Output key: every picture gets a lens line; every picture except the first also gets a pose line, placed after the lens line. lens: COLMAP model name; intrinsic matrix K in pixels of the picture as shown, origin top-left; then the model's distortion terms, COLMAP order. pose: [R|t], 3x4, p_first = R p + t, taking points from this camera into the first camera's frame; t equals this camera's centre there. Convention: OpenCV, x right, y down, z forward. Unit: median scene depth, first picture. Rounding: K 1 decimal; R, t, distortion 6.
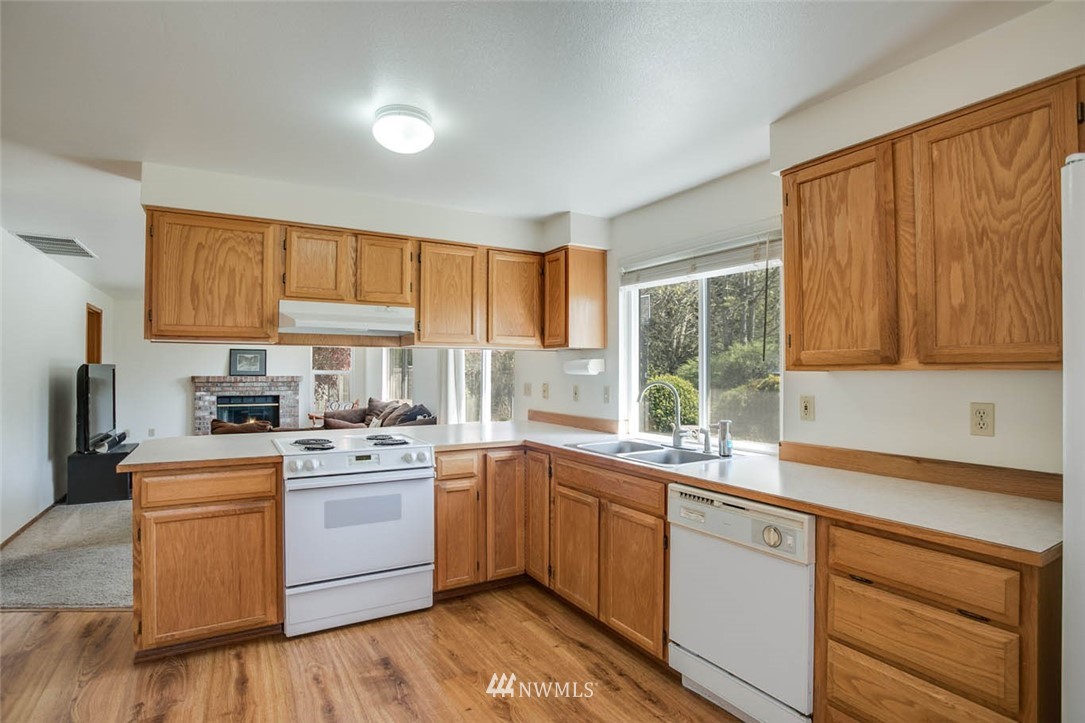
lens RADIAL K [[522.3, 0, 519.3], [0, 522.3, 370.1], [0, 0, 1]] dist [-0.055970, 0.019397]
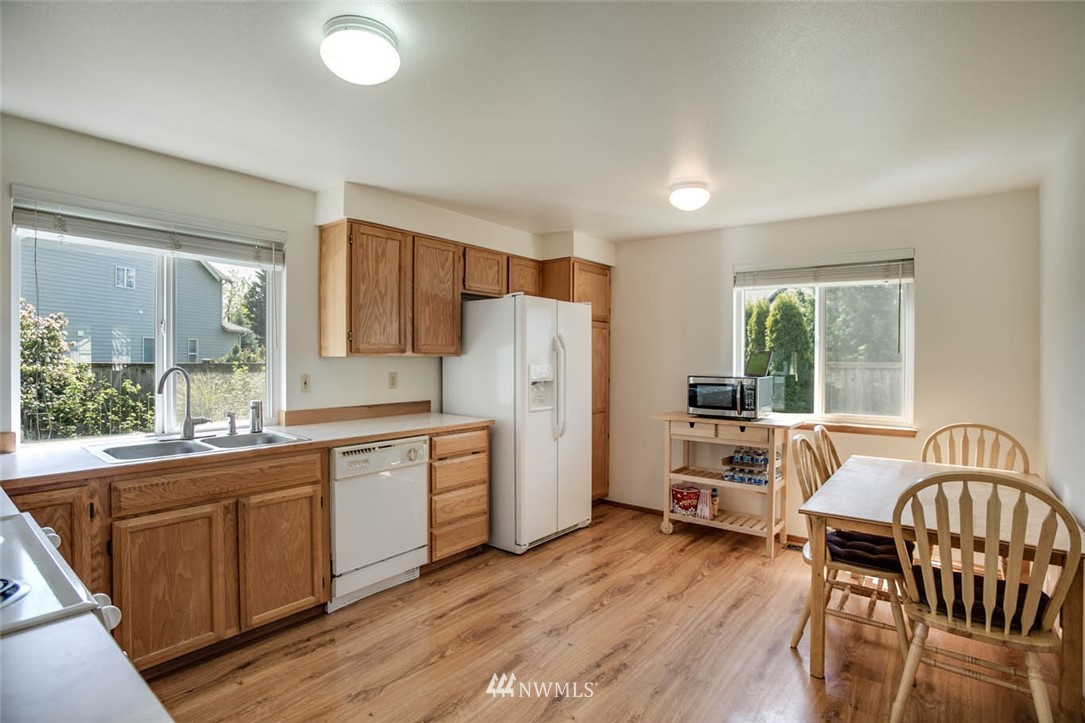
lens RADIAL K [[522.3, 0, 542.5], [0, 522.3, 362.2], [0, 0, 1]] dist [-0.055970, 0.019397]
pose [[-0.348263, -0.012171, 0.937318, -1.146398], [-0.004924, 0.999926, 0.011155, -0.001170], [-0.937384, -0.000730, -0.348297, 1.086321]]
